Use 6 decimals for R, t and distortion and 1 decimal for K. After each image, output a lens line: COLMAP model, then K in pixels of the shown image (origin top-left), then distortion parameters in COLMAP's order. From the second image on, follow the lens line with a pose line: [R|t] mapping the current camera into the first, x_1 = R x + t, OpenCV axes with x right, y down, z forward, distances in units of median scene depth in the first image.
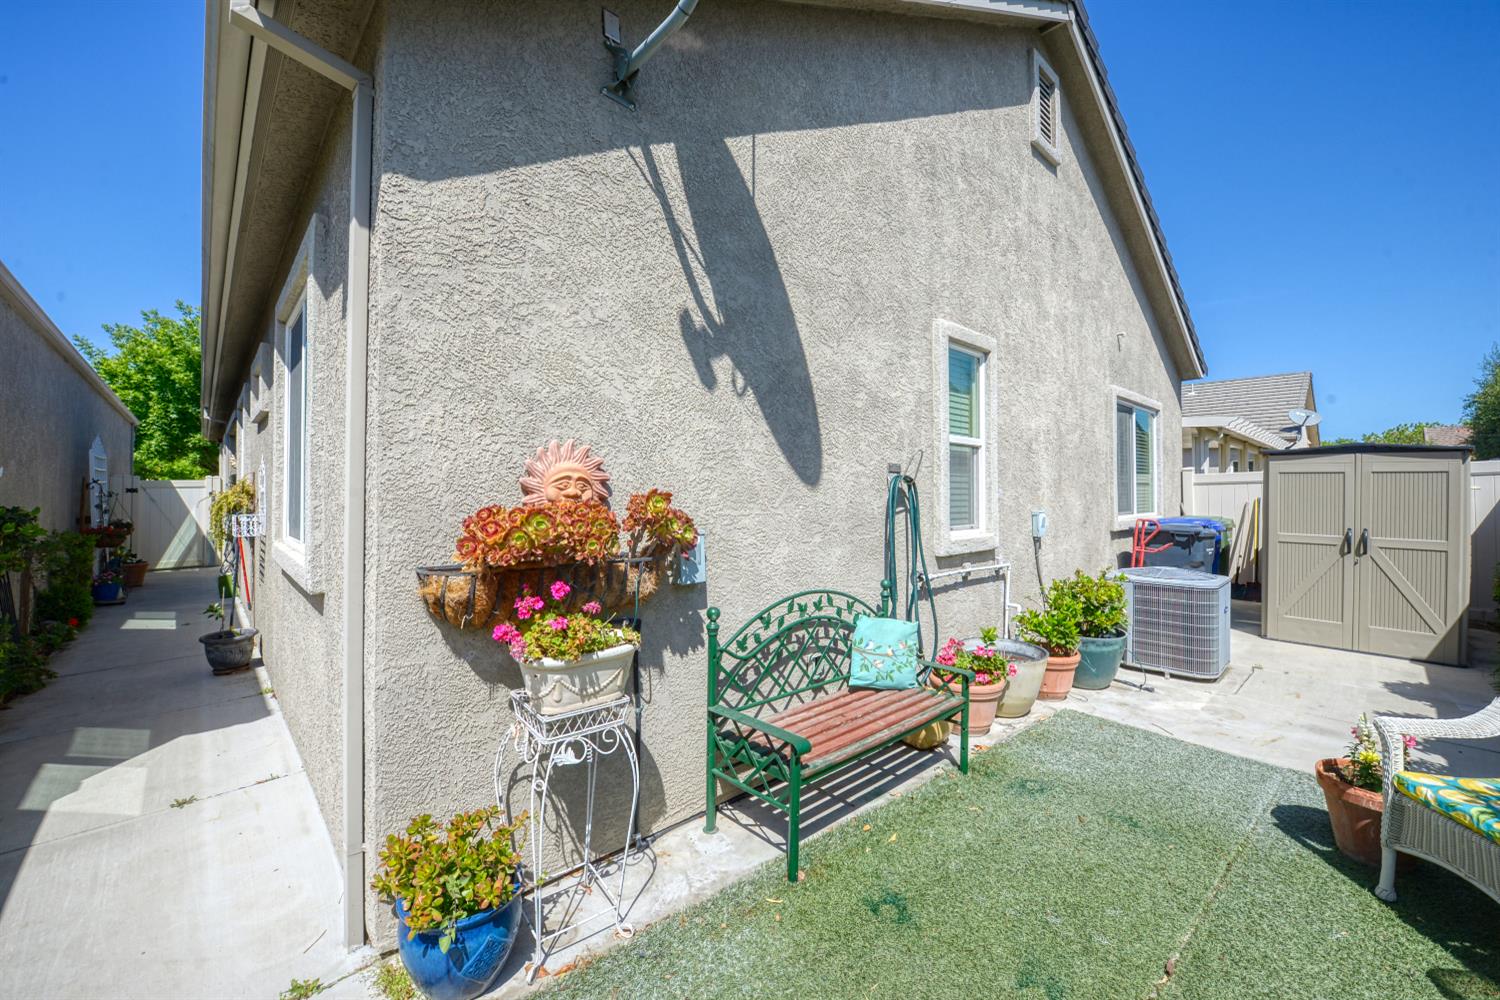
lens RADIAL K [[599.2, 0, 749.0], [0, 599.2, 495.4], [0, 0, 1]] dist [-0.018123, -0.001167]
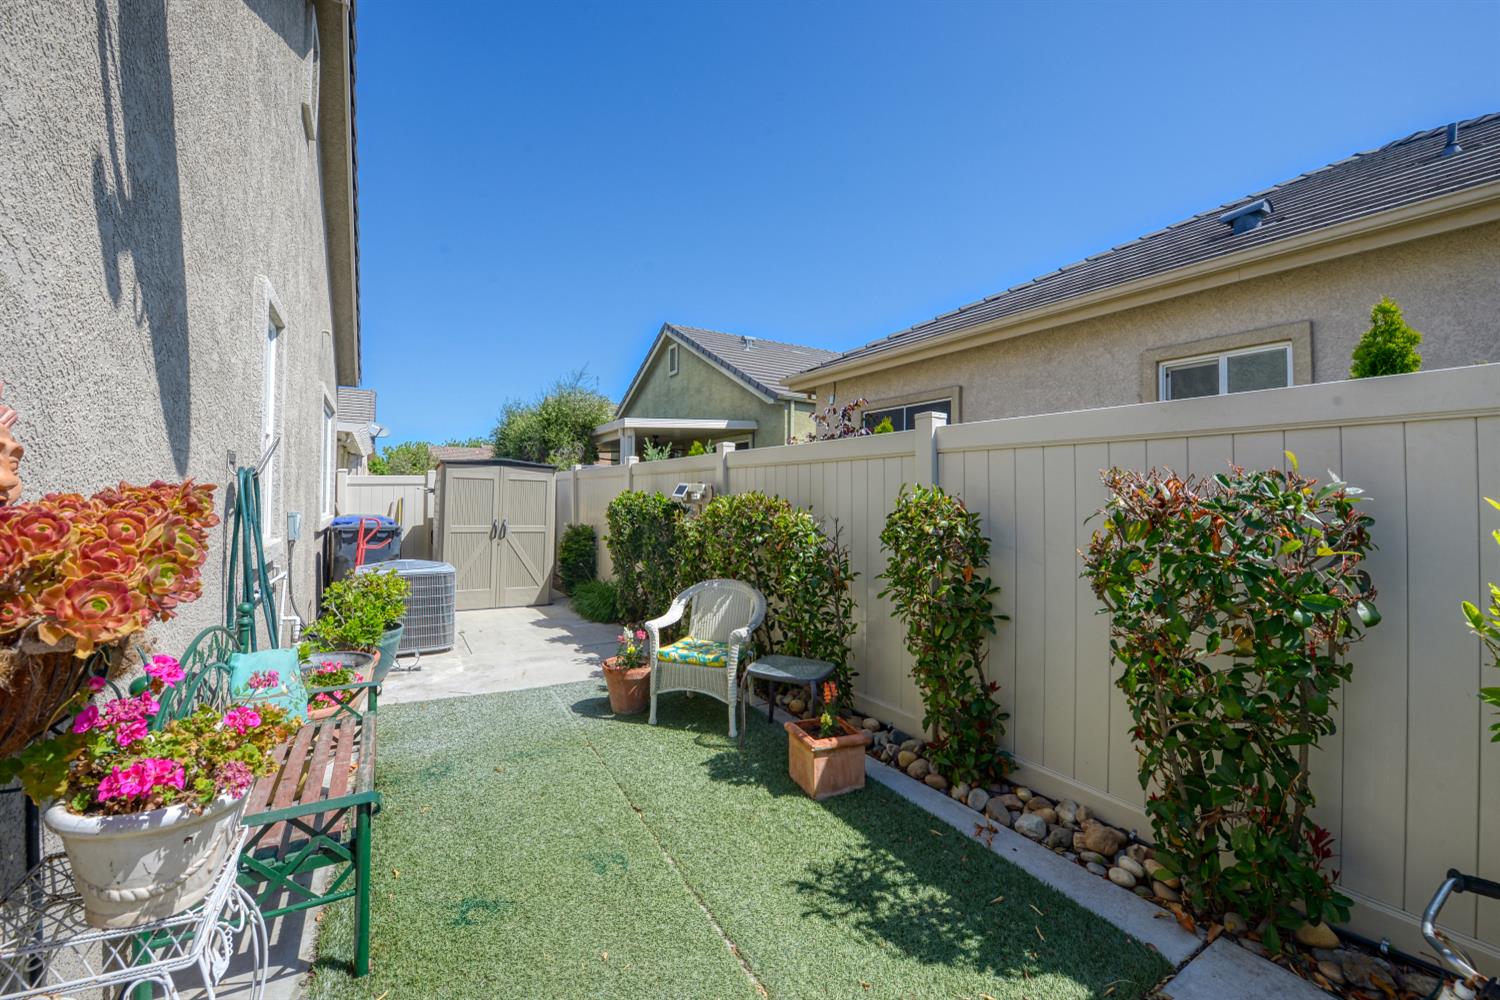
lens RADIAL K [[599.2, 0, 748.9], [0, 599.2, 498.5], [0, 0, 1]] dist [-0.018123, -0.001167]
pose [[0.196661, 0.000600, 0.980471, -0.416637], [-0.003999, 0.999992, 0.000190, 0.005837], [-0.980463, -0.003958, 0.196662, 0.238718]]
